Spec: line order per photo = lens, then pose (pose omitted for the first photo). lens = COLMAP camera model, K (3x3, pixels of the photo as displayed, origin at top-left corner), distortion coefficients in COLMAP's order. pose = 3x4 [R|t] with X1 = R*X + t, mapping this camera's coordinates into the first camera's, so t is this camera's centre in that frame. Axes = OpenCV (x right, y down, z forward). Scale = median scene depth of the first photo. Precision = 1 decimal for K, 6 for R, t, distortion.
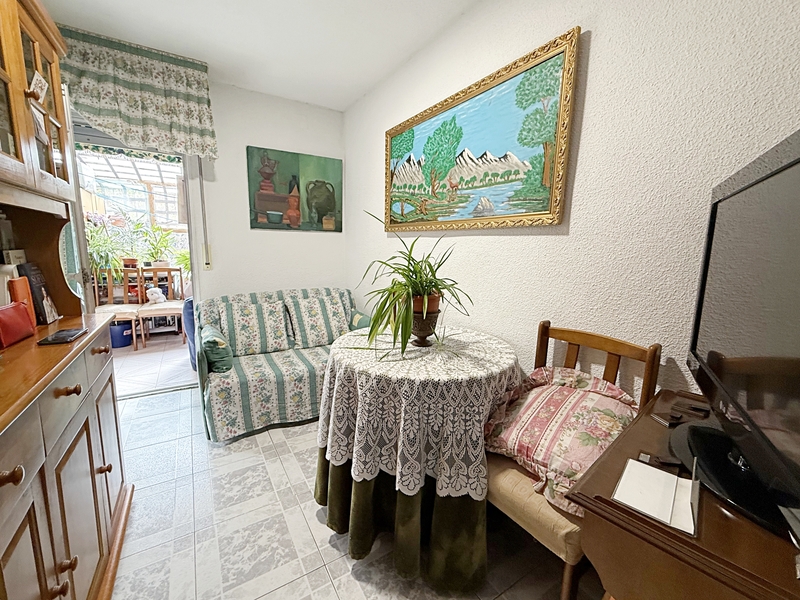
lens RADIAL K [[320.6, 0, 395.3], [0, 320.6, 300.2], [0, 0, 1]] dist [-0.001150, 0.000398]
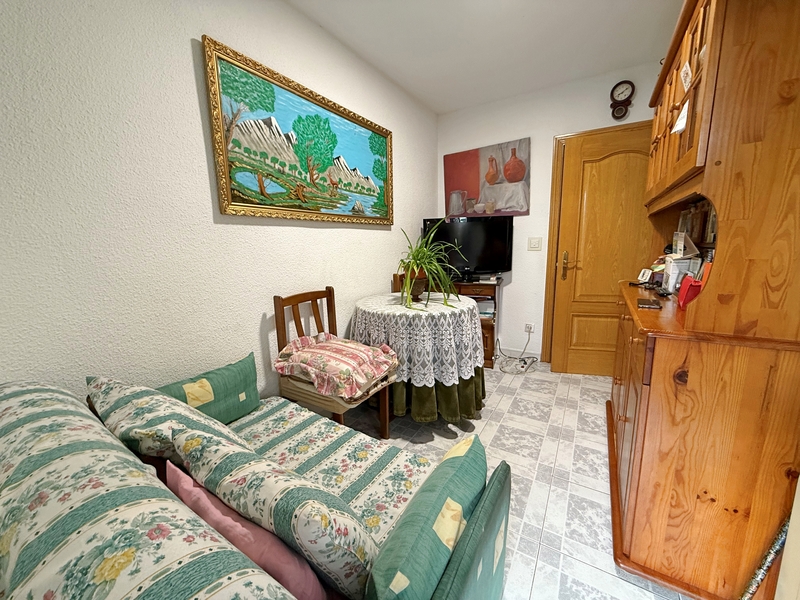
lens RADIAL K [[320.6, 0, 396.6], [0, 320.6, 298.2], [0, 0, 1]] dist [-0.001150, 0.000398]
pose [[-0.430153, -0.168972, 0.886801, -0.942126], [0.159531, 0.952639, 0.258899, -0.218063], [-0.888548, 0.252838, -0.382825, 1.282786]]
